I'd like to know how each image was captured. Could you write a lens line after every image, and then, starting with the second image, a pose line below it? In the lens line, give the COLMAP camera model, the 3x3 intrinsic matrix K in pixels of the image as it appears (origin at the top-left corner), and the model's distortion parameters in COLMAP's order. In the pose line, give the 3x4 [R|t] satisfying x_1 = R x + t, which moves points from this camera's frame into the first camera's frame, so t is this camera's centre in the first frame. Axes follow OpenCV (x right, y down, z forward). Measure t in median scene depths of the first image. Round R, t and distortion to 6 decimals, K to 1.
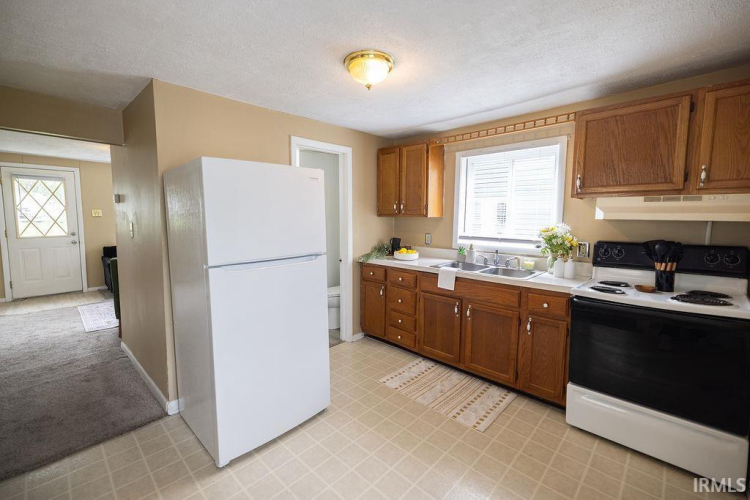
lens RADIAL K [[324.3, 0, 375.1], [0, 324.3, 245.3], [0, 0, 1]] dist [0.001550, 0.000154]
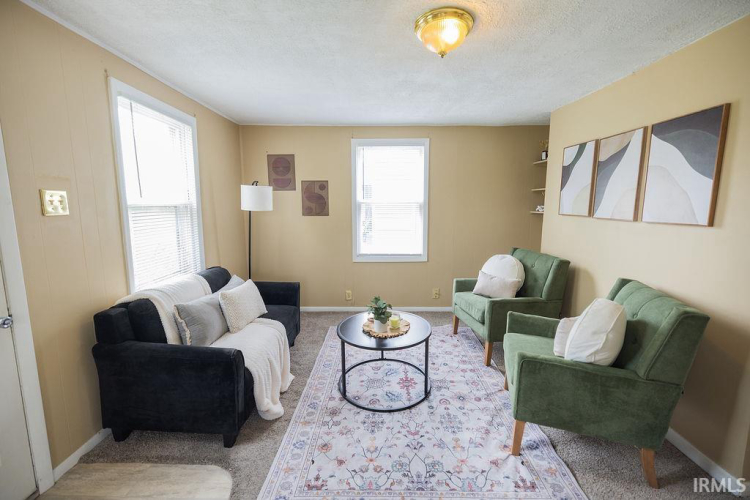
lens RADIAL K [[313.6, 0, 373.9], [0, 313.6, 245.4], [0, 0, 1]] dist [0.003472, -0.000294]
pose [[0.729882, -0.105502, 0.675382, -1.581183], [0.074596, 0.994410, 0.074723, -0.115752], [-0.679490, -0.004158, 0.733673, 1.145735]]
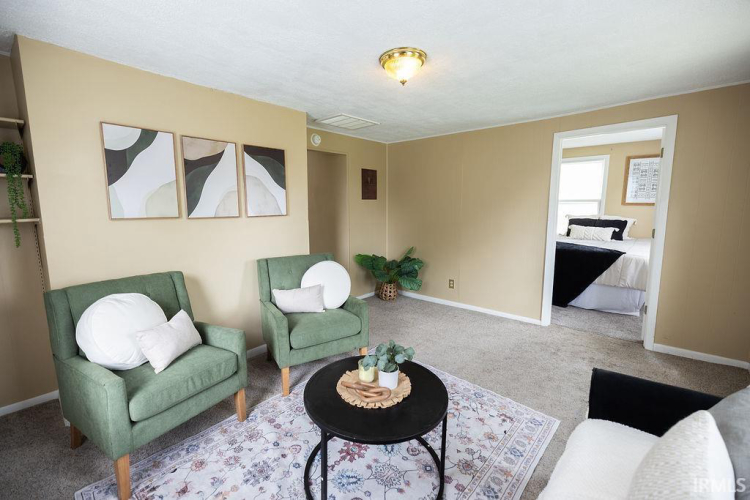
lens RADIAL K [[324.3, 0, 369.6], [0, 324.3, 246.3], [0, 0, 1]] dist [0.001550, 0.000154]
pose [[-0.999288, -0.008716, -0.036718, -1.026649], [-0.016807, 0.973931, 0.226221, -0.204581], [0.033789, 0.226677, -0.973384, 2.164388]]
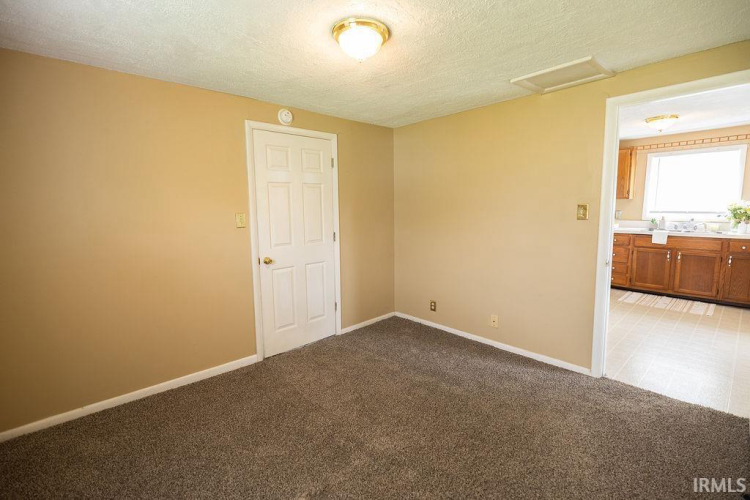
lens RADIAL K [[346.9, 0, 377.3], [0, 346.9, 244.2], [0, 0, 1]] dist [0.000988, 0.001917]
pose [[0.997953, -0.017046, -0.061644, -0.962498], [0.019197, 0.999221, 0.034476, 0.046407], [0.061008, -0.035589, 0.997503, -0.715195]]
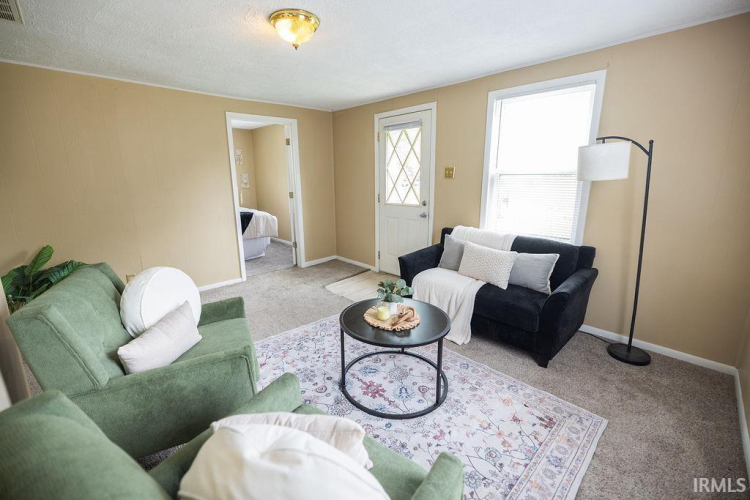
lens RADIAL K [[313.6, 0, 372.8], [0, 313.6, 245.8], [0, 0, 1]] dist [0.003472, -0.000294]
pose [[-0.043179, 0.201117, -0.978615, -0.435700], [-0.090329, 0.974731, 0.204304, -0.134807], [0.994976, 0.097219, -0.023921, 1.654198]]
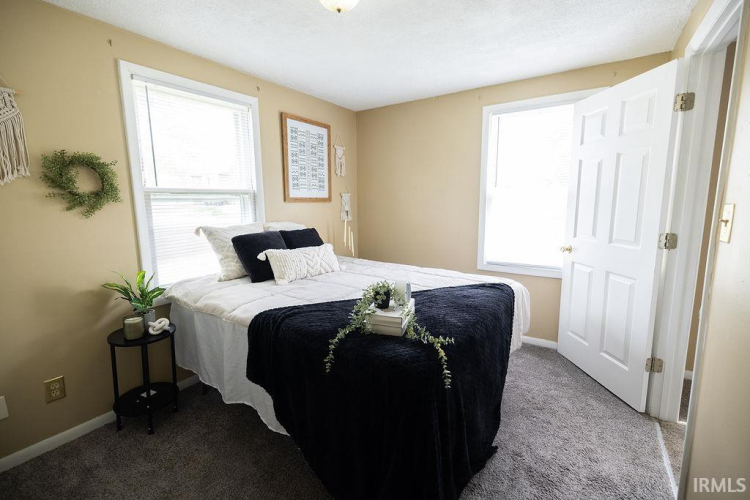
lens RADIAL K [[324.3, 0, 372.2], [0, 324.3, 250.6], [0, 0, 1]] dist [0.001550, 0.000154]
pose [[0.157804, 0.132410, -0.978553, -1.443092], [-0.078231, 0.989531, 0.121280, -0.042644], [0.984367, 0.057415, 0.166511, 0.567399]]
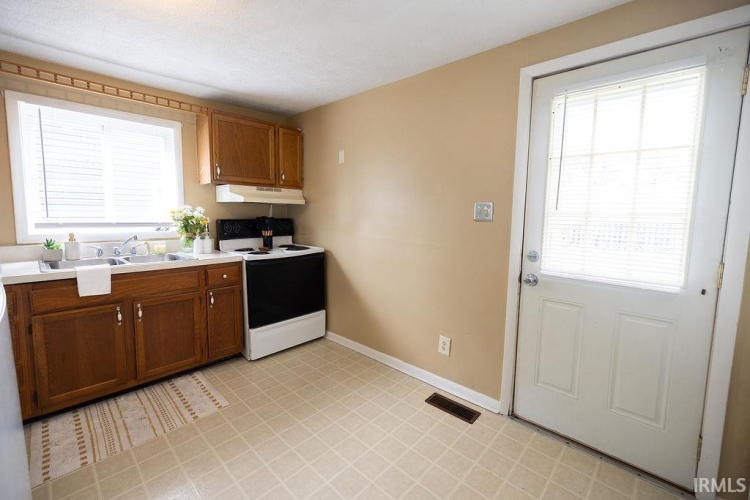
lens RADIAL K [[324.3, 0, 361.4], [0, 324.3, 247.6], [0, 0, 1]] dist [0.001550, 0.000154]
pose [[0.006126, -0.116087, 0.993220, -0.438072], [0.075804, 0.990435, 0.115294, -0.007727], [-0.997104, 0.074583, 0.014867, 0.358528]]
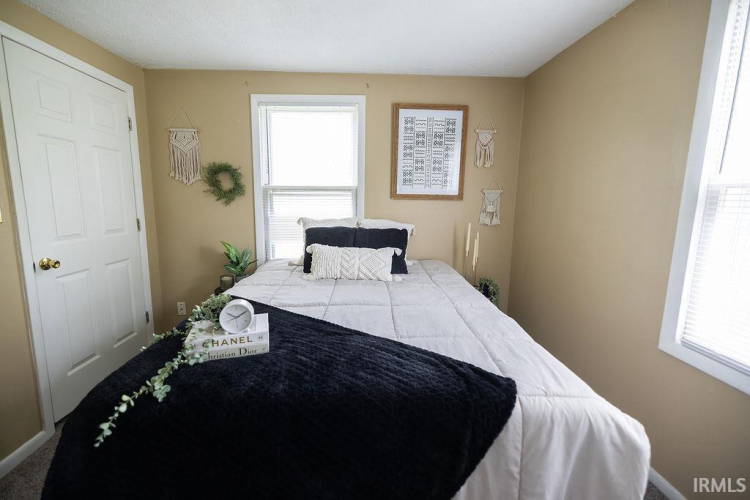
lens RADIAL K [[313.6, 0, 374.5], [0, 313.6, 245.0], [0, 0, 1]] dist [0.003472, -0.000294]
pose [[-0.693478, 0.082564, -0.715731, -1.768484], [-0.088539, 0.976116, 0.198388, -0.092625], [0.715016, 0.200947, -0.669606, 1.046026]]
